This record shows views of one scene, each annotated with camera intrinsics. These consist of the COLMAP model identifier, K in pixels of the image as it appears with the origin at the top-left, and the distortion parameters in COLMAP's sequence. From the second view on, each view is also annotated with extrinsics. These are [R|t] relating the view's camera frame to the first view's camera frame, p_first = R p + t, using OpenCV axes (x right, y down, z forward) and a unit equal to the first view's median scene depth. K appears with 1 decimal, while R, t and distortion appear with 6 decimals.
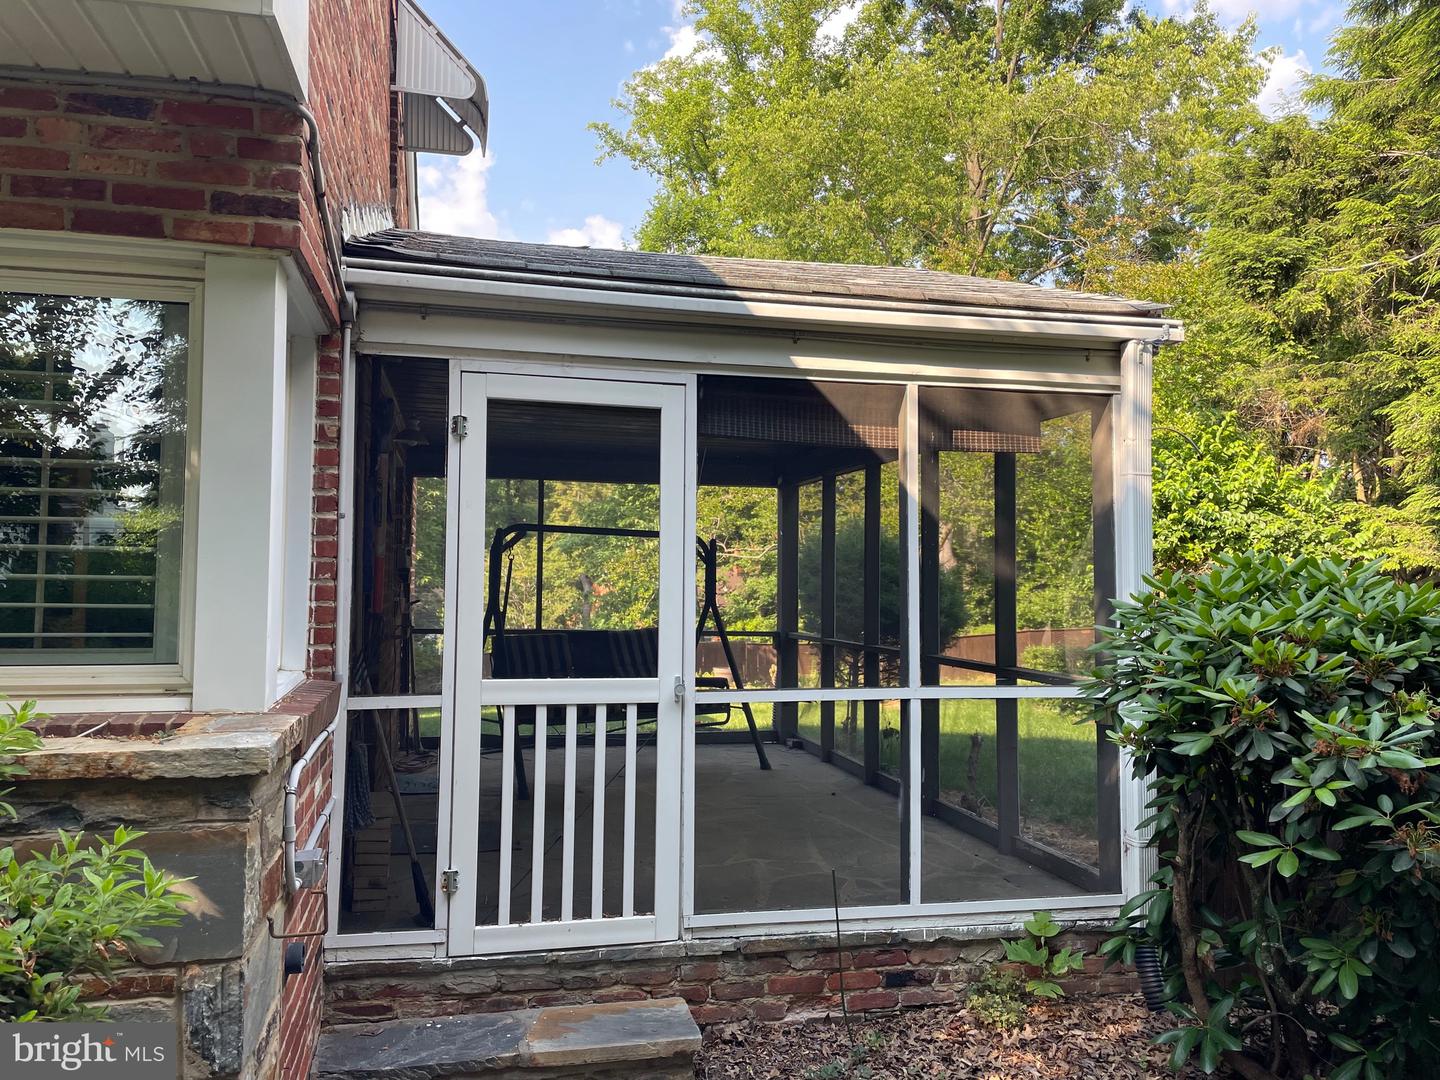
lens RADIAL K [[1106.8, 0, 717.3], [0, 1106.8, 529.4], [0, 0, 1]] dist [0.071087, -0.078914]
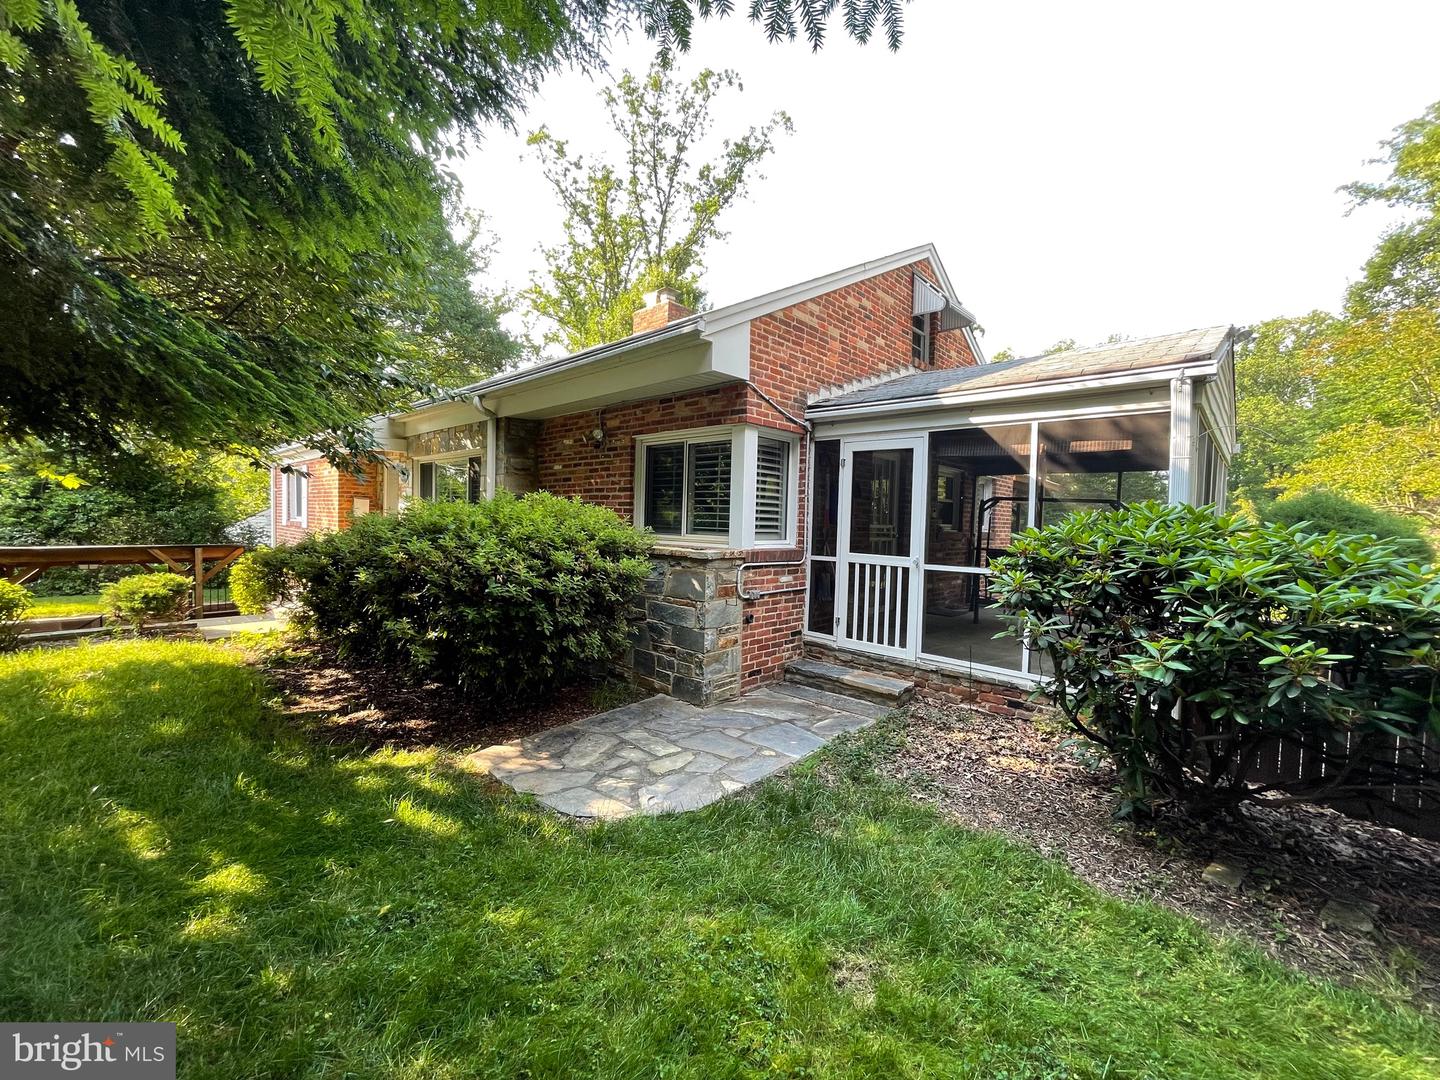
lens RADIAL K [[579.4, 0, 718.2], [0, 579.4, 543.6], [0, 0, 1]] dist [0.000322, -0.000005]
pose [[0.553805, 0.042238, -0.831574, 0.809670], [0.016674, 0.997950, 0.061793, 0.015364], [0.832479, -0.048087, 0.551966, -0.080085]]
